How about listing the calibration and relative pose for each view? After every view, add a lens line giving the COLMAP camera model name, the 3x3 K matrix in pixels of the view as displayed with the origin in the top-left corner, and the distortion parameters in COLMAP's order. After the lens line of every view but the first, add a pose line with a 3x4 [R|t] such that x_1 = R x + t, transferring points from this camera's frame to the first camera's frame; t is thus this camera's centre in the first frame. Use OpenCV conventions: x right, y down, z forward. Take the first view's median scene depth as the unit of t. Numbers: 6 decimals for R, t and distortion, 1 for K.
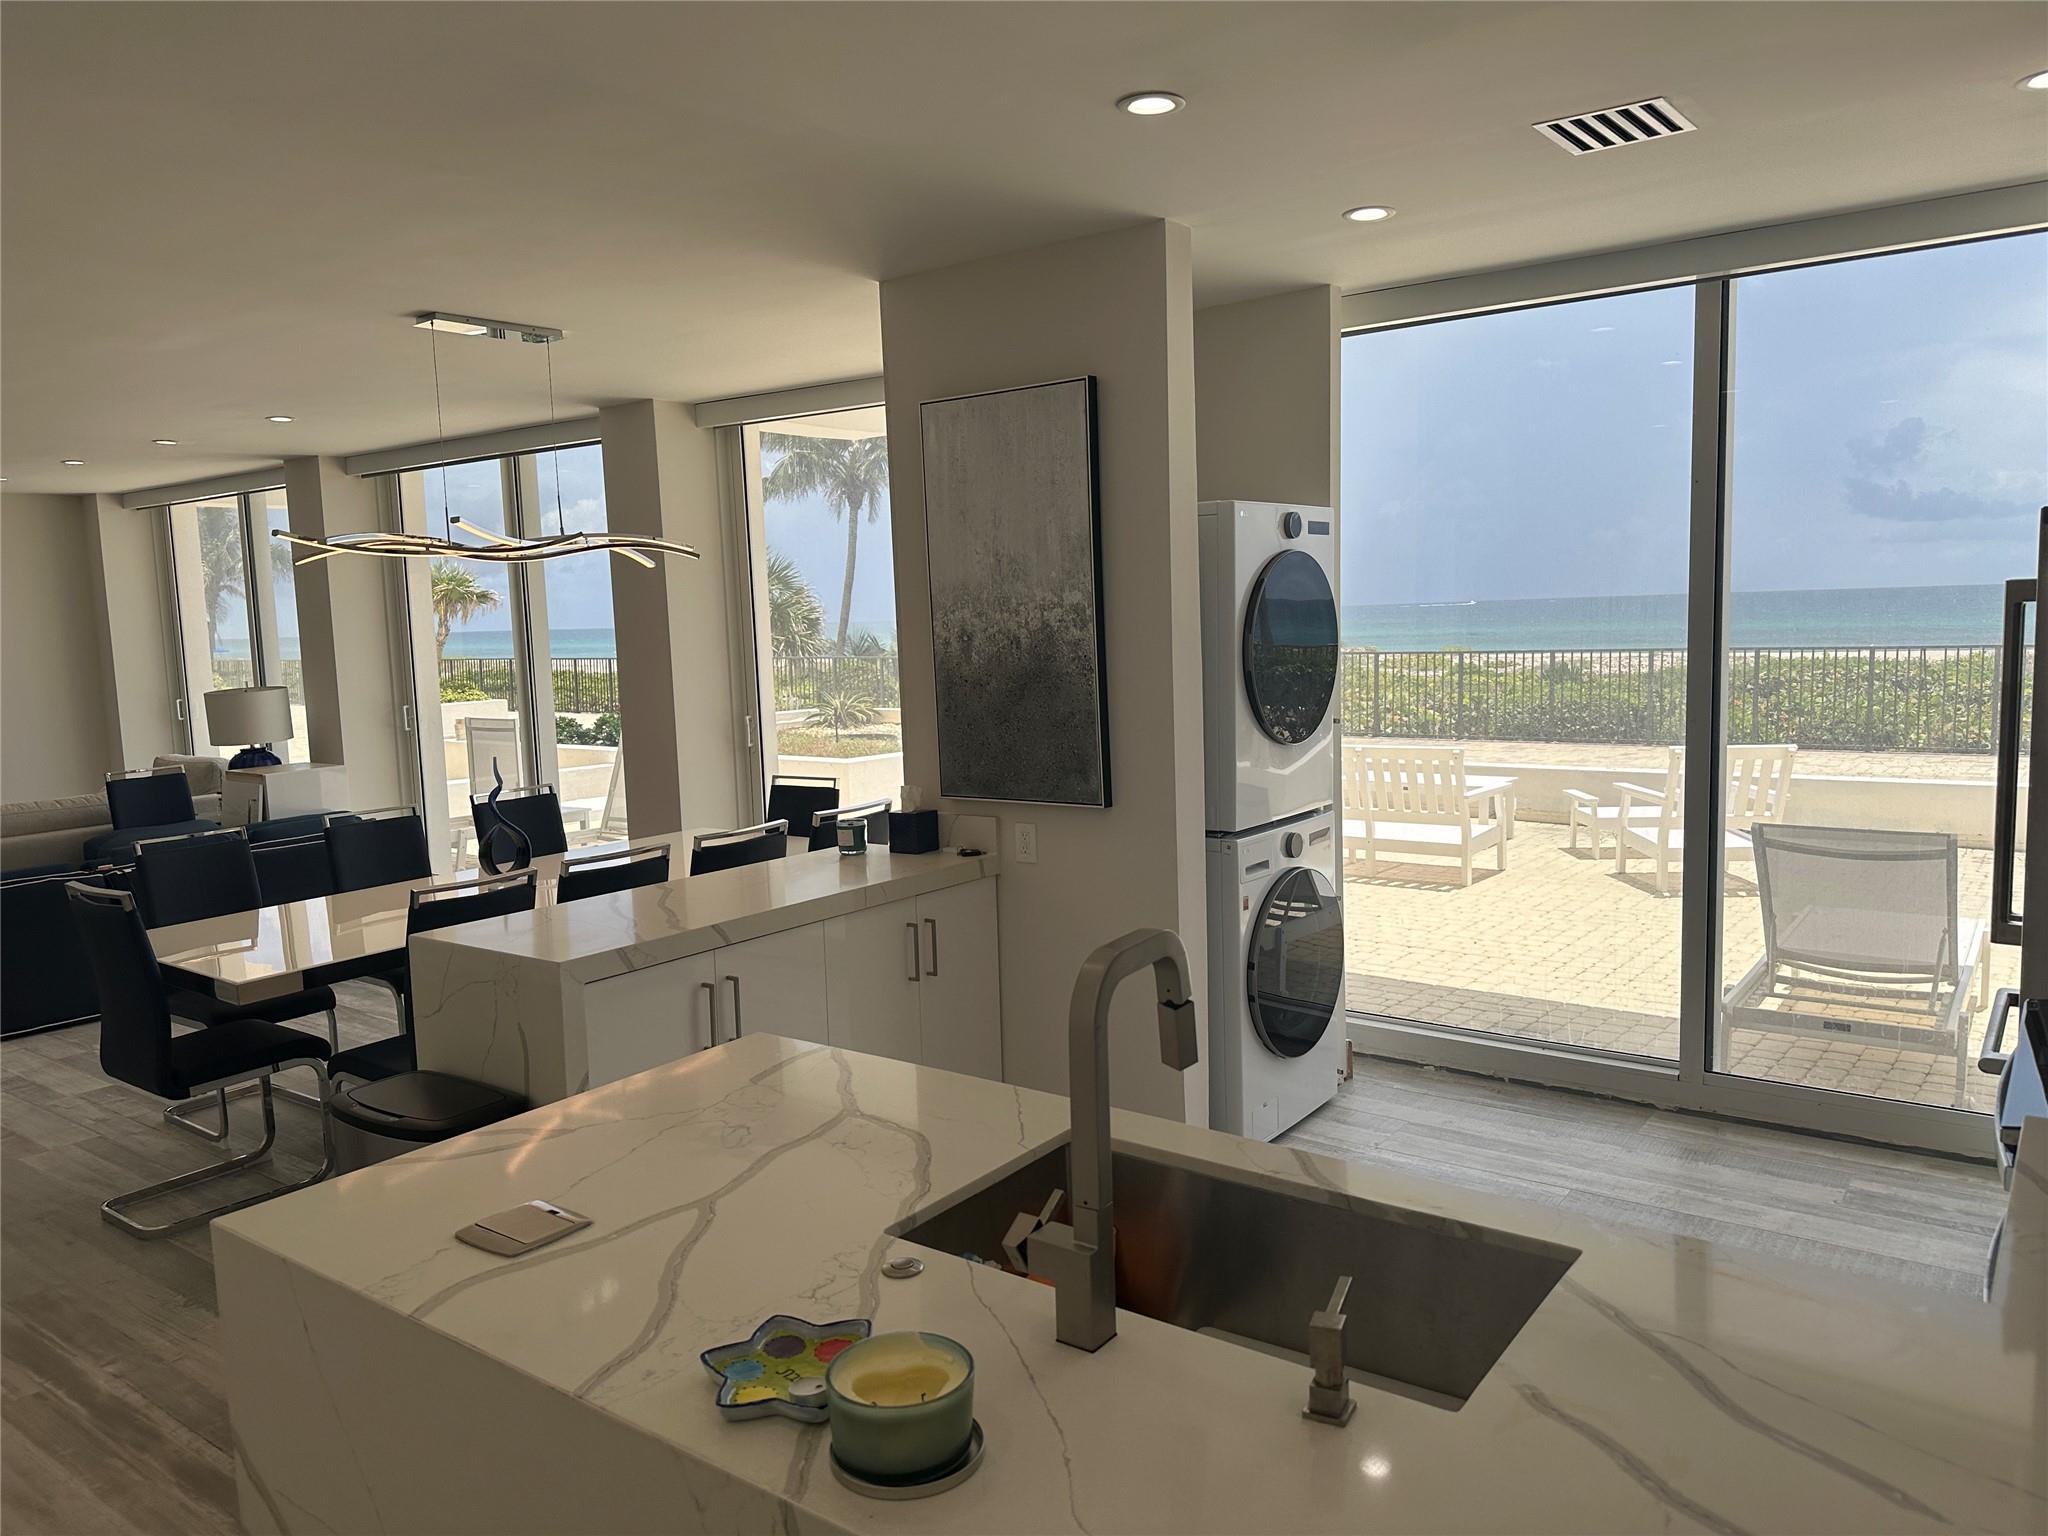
lens RADIAL K [[1408.3, 0, 1022.3], [0, 1408.3, 761.1], [0, 0, 1]] dist [0.145872, -0.196122]
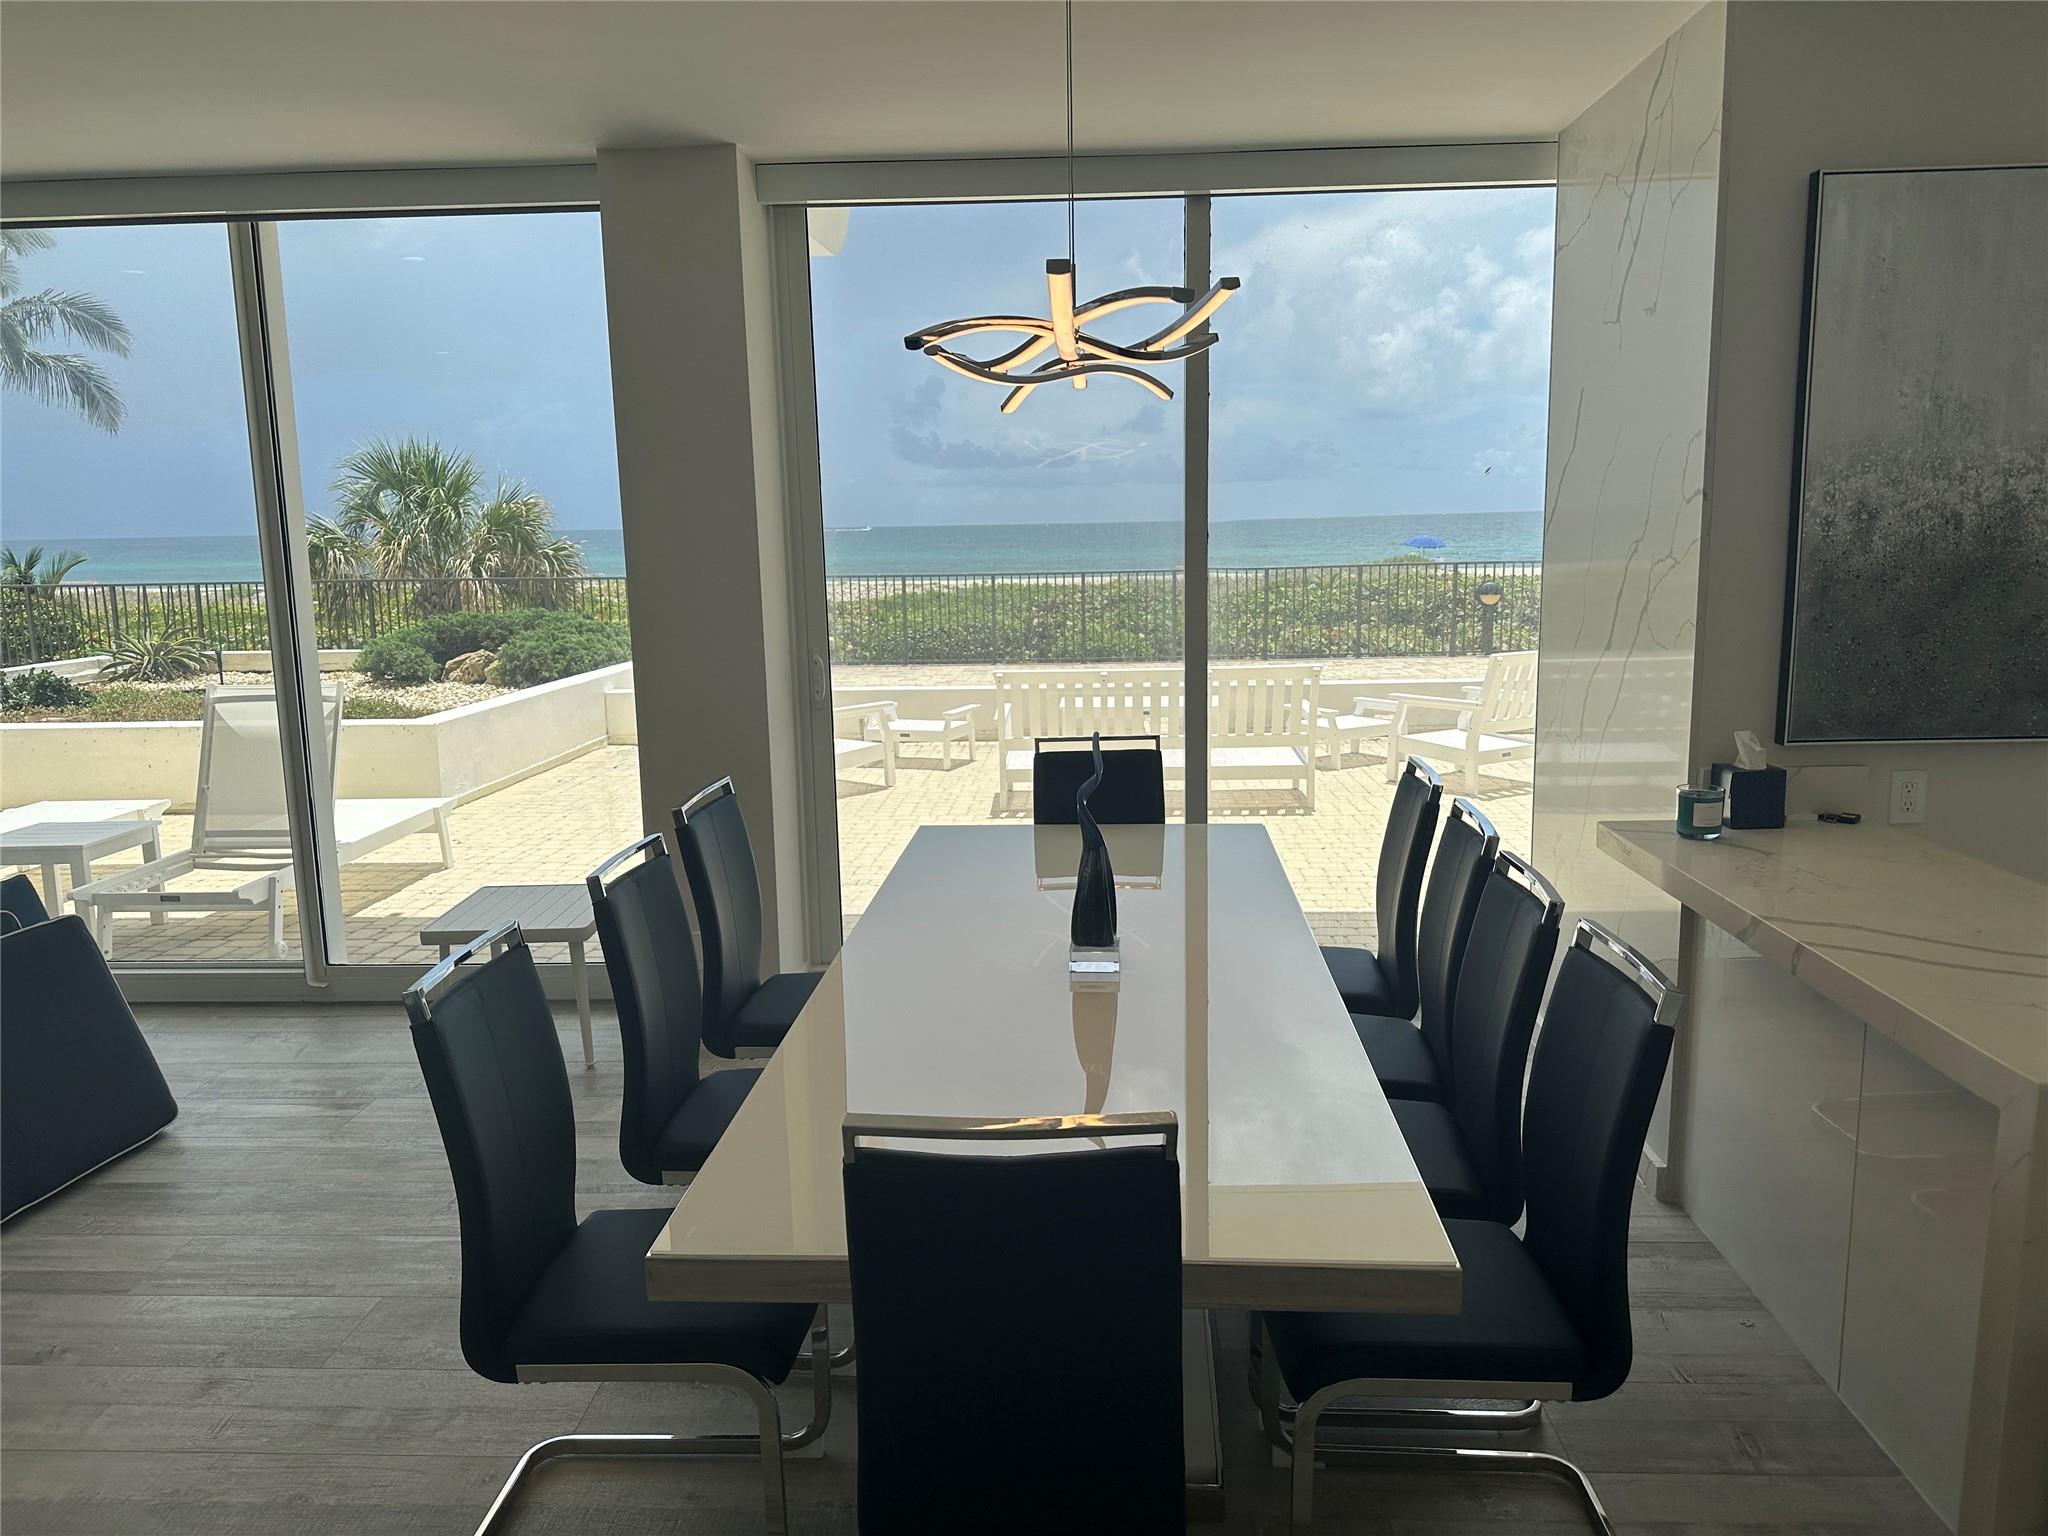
lens RADIAL K [[1416.8, 0, 1028.5], [0, 1416.8, 755.4], [0, 0, 1]] dist [0.101373, -0.121494]
pose [[0.829842, -0.076121, 0.552782, -0.777384], [0.051582, 0.996874, 0.059838, -0.031757], [-0.555609, -0.021143, 0.831175, 0.612662]]
